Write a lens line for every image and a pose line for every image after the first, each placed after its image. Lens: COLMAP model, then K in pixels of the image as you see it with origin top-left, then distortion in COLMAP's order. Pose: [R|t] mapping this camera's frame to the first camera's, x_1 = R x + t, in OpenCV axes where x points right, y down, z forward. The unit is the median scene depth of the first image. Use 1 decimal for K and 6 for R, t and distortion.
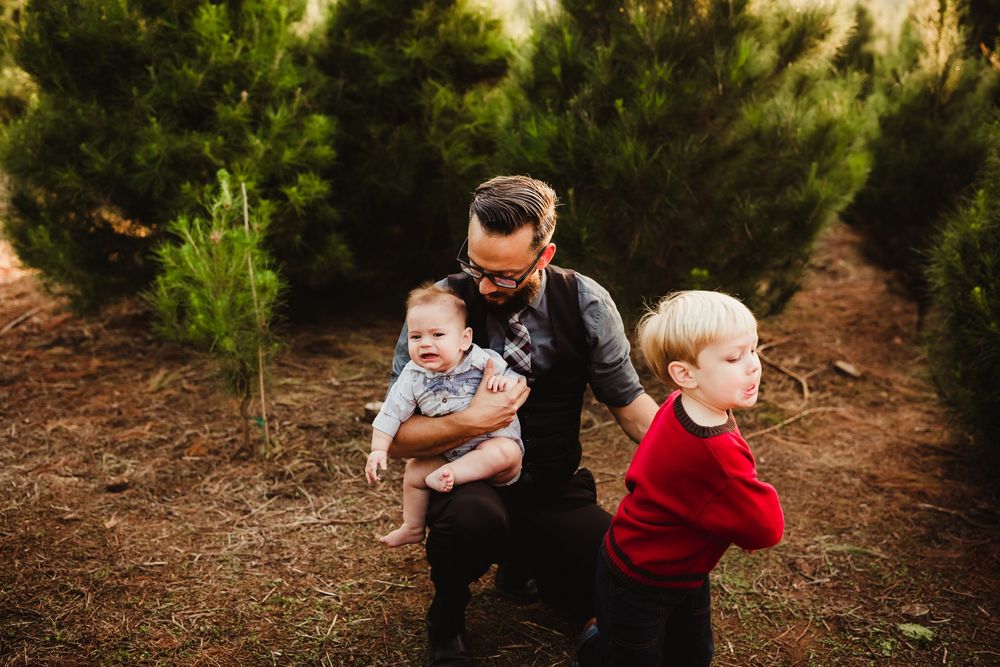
lens RADIAL K [[952.9, 0, 502.2], [0, 952.9, 332.5], [0, 0, 1]] dist [-0.002937, -0.016926]
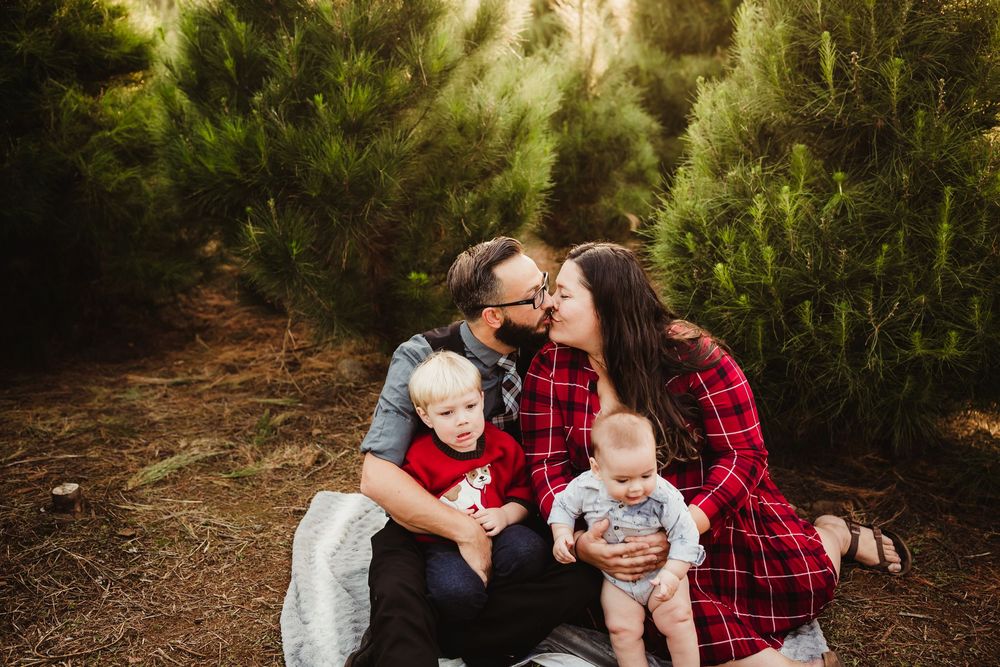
lens RADIAL K [[952.9, 0, 502.2], [0, 952.9, 332.5], [0, 0, 1]] dist [-0.002937, -0.016926]
pose [[0.904408, -0.139989, 0.403049, -0.110910], [0.135176, 0.989992, 0.040525, -0.038419], [-0.404689, 0.017831, 0.914281, 0.124285]]
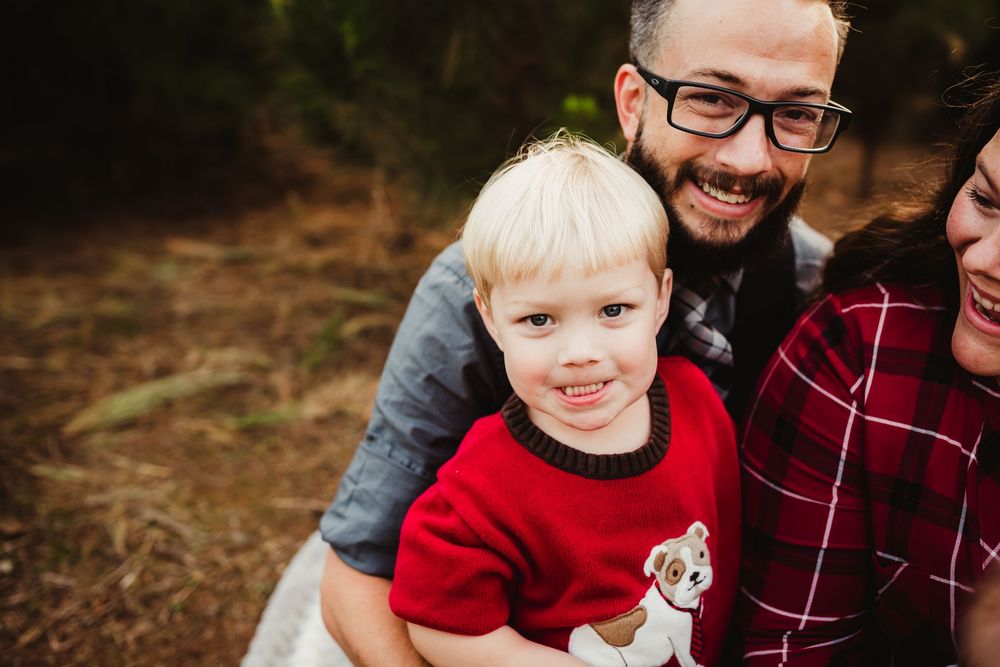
lens RADIAL K [[952.9, 0, 502.2], [0, 952.9, 332.5], [0, 0, 1]] dist [-0.002937, -0.016926]
pose [[0.978586, -0.099117, 0.180403, 0.064066], [0.071444, 0.985499, 0.153906, -0.027954], [-0.193041, -0.137722, 0.971477, 0.517767]]
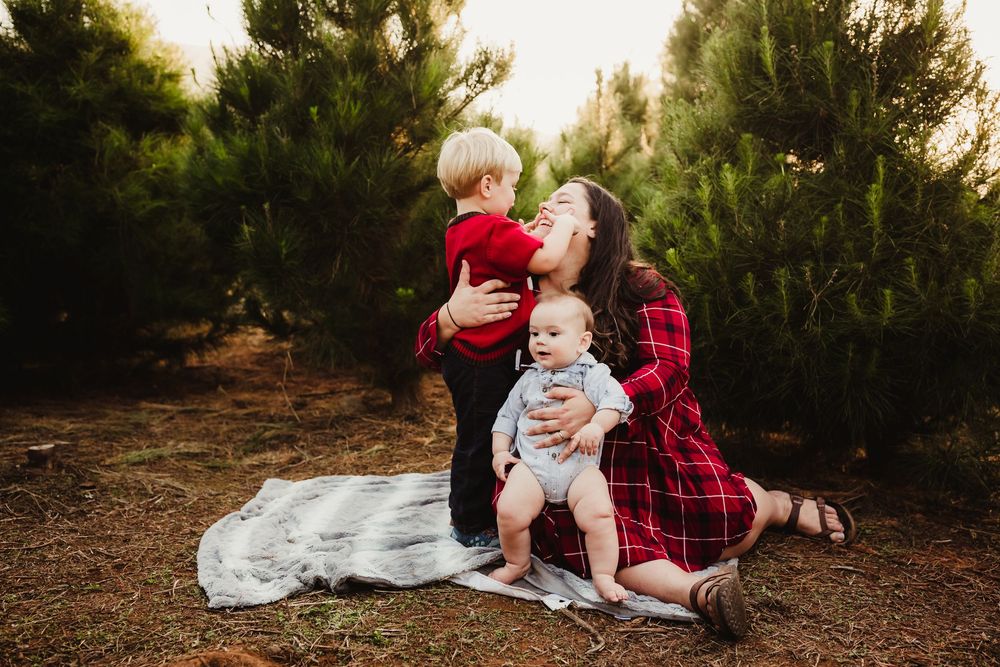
lens RADIAL K [[962.0, 0, 500.0], [0, 962.0, 333.5], [0, 0, 1]] dist [-0.003318, -0.004020]
pose [[0.945450, -0.032212, 0.324171, -0.023409], [0.090667, 0.981801, -0.166872, 0.165393], [-0.312896, 0.187161, 0.931164, 0.065986]]
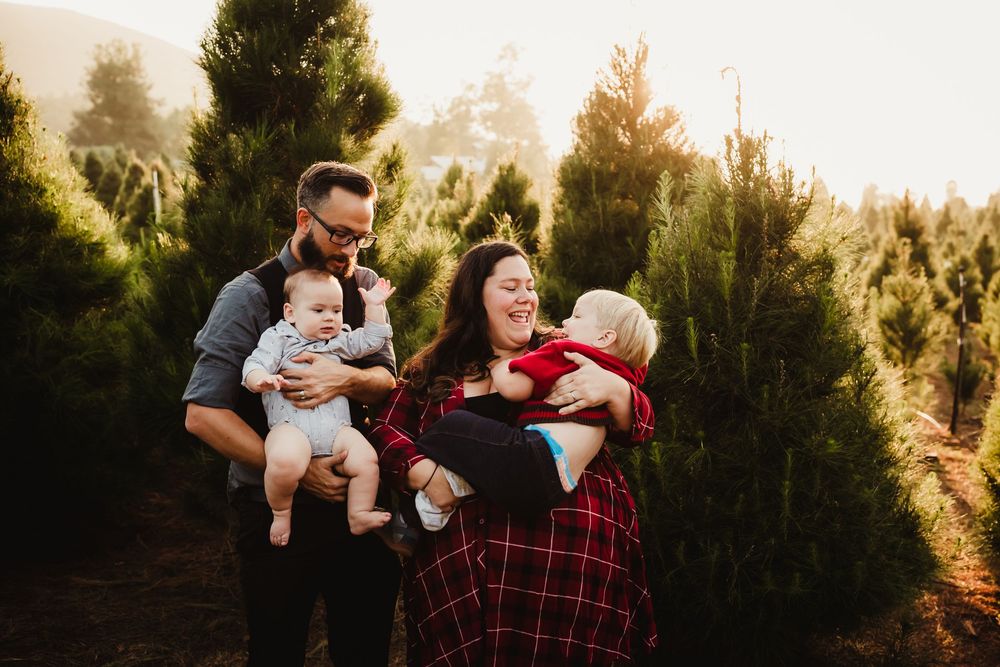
lens RADIAL K [[952.9, 0, 502.2], [0, 952.9, 332.5], [0, 0, 1]] dist [-0.002937, -0.016926]
pose [[0.878797, -0.031394, 0.476162, -0.150008], [0.106749, 0.985479, -0.132041, -0.092450], [-0.465102, 0.166868, 0.869388, -0.021519]]
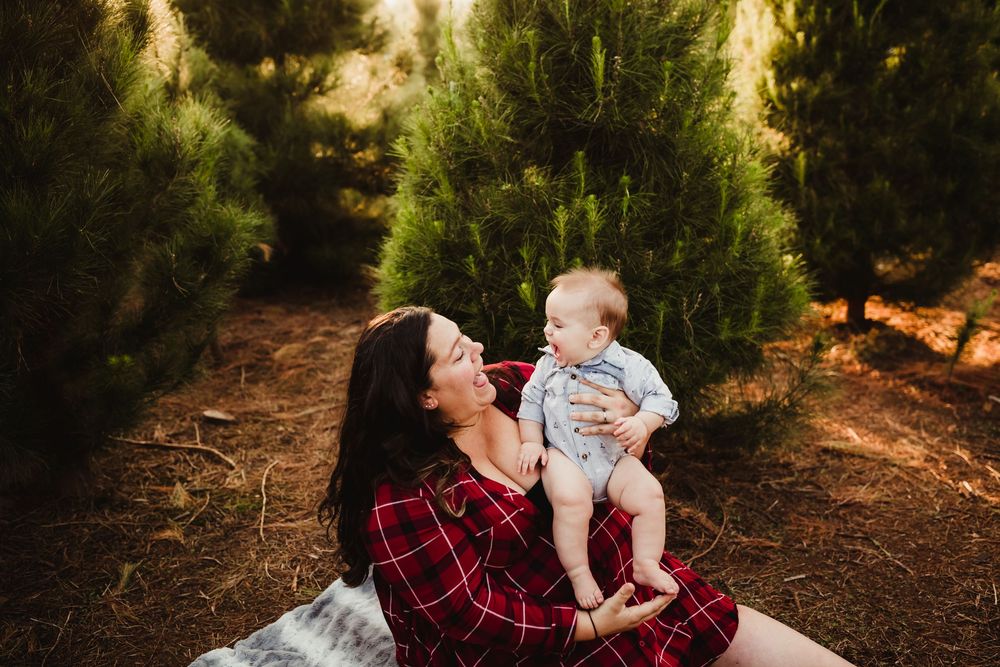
lens RADIAL K [[962.0, 0, 500.0], [0, 962.0, 333.5], [0, 0, 1]] dist [-0.003318, -0.004020]
pose [[0.469340, -0.276153, 0.838725, -0.279278], [0.269499, 0.949318, 0.161757, -0.132536], [-0.840886, 0.150117, 0.519976, 0.417878]]
